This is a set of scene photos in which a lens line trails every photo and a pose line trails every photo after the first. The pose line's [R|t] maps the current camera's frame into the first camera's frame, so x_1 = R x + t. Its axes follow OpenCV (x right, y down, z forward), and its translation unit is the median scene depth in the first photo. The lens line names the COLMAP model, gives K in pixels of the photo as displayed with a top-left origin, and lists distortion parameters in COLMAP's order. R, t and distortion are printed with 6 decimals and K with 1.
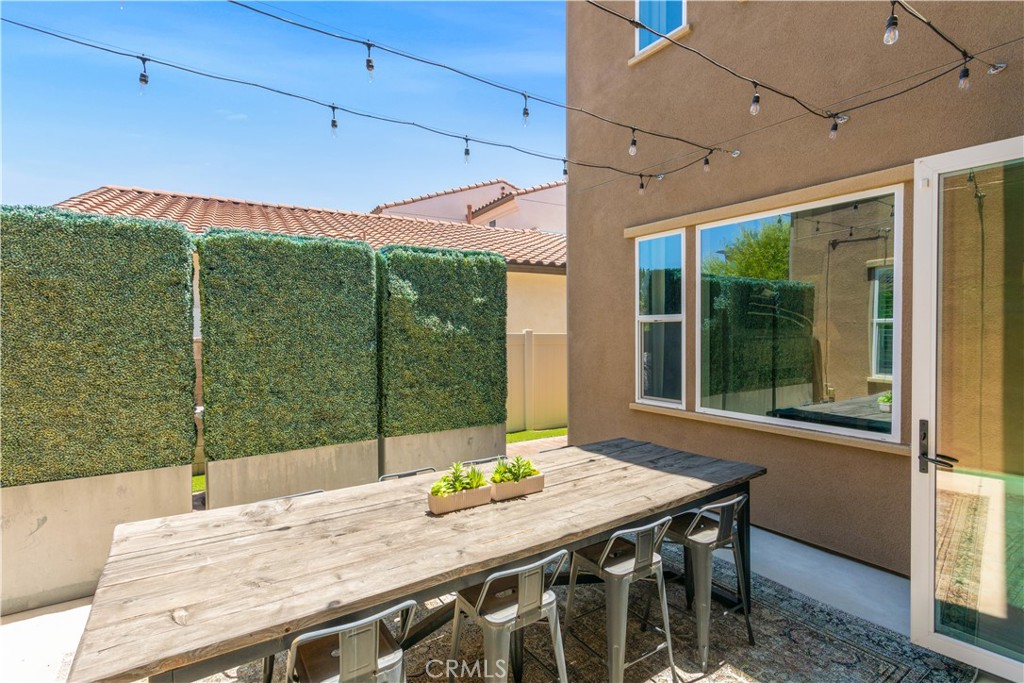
lens RADIAL K [[487.2, 0, 510.7], [0, 487.2, 344.3], [0, 0, 1]] dist [-0.003395, 0.000633]
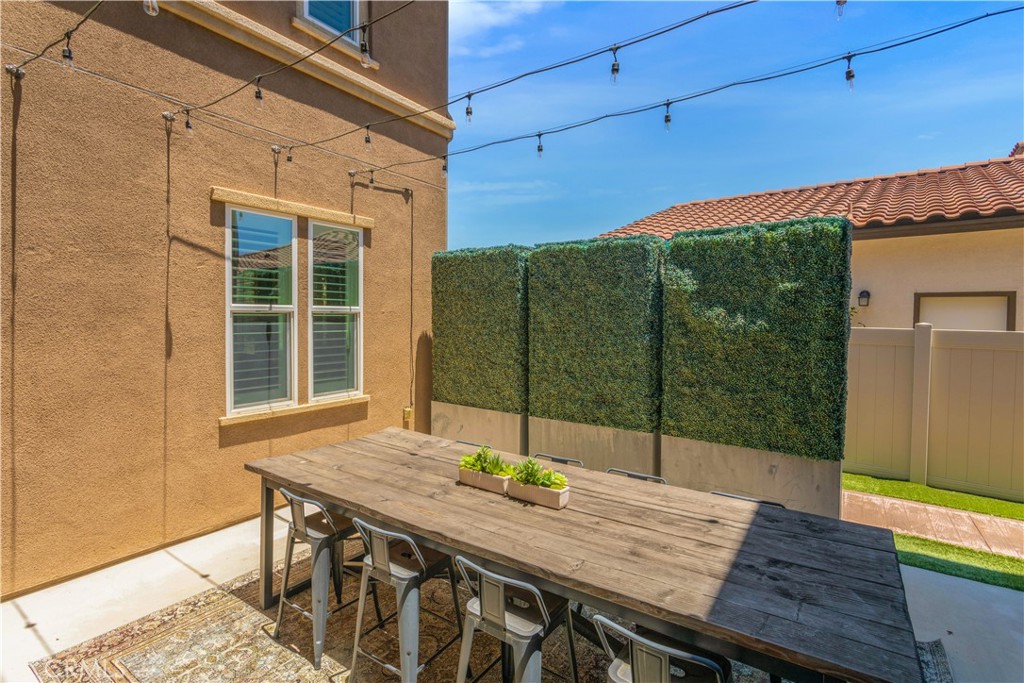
lens RADIAL K [[484.3, 0, 512.3], [0, 484.3, 334.6], [0, 0, 1]] dist [-0.001163, 0.000633]
pose [[0.372431, 0.045277, -0.926955, 0.534052], [-0.039898, 0.998667, 0.032749, -0.026686], [0.927202, 0.024787, 0.373741, 0.376481]]
